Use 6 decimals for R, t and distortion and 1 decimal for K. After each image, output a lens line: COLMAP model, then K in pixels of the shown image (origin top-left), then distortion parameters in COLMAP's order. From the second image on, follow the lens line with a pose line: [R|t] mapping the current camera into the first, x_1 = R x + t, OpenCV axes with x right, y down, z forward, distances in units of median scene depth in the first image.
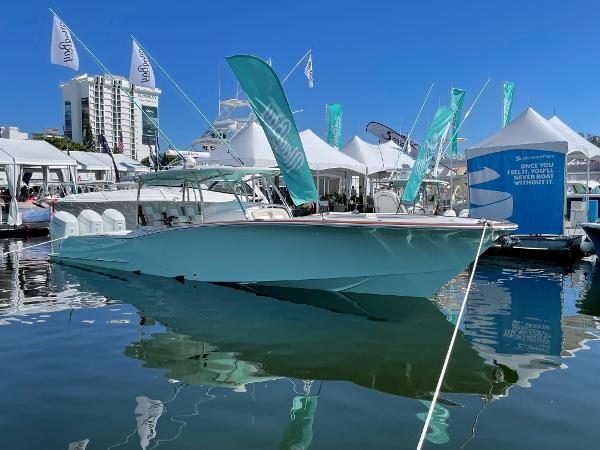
lens RADIAL K [[542.1, 0, 300.0], [0, 542.1, 225.0], [0, 0, 1]] dist [0.006597, 0.002176]
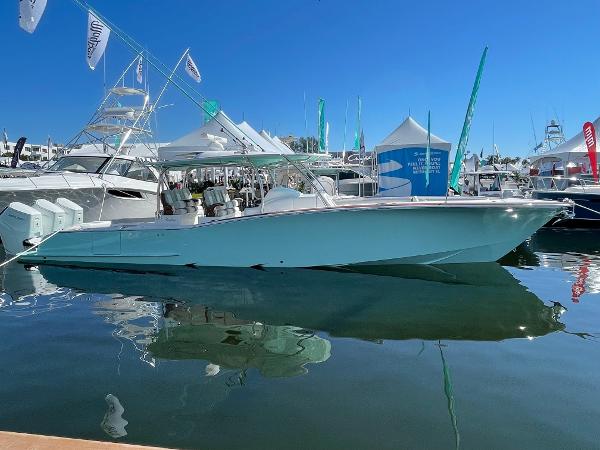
lens RADIAL K [[418.4, 0, 300.0], [0, 418.4, 225.0], [0, 0, 1]] dist [0.000431, -0.000015]
pose [[0.863989, -0.054518, 0.500550, -0.373411], [0.029720, 0.997909, 0.057389, -0.012843], [-0.502633, -0.034707, 0.863803, 0.221112]]
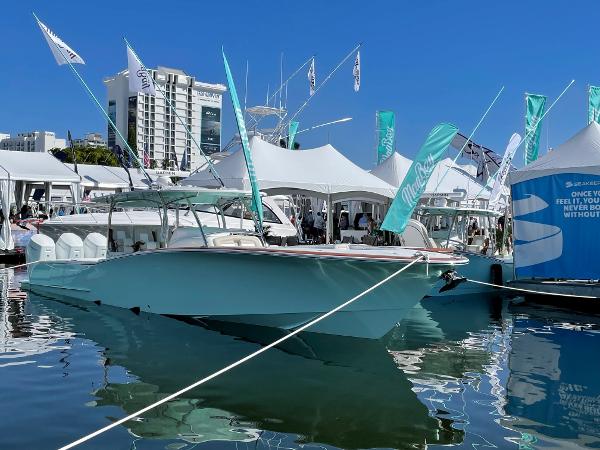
lens RADIAL K [[721.6, 0, 300.0], [0, 721.6, 225.0], [0, 0, 1]] dist [0.003326, 0.005110]
pose [[0.989277, 0.026549, -0.143615, 0.154930], [-0.034235, 0.998096, -0.051312, 0.006576], [0.141979, 0.055679, 0.988303, -0.115746]]
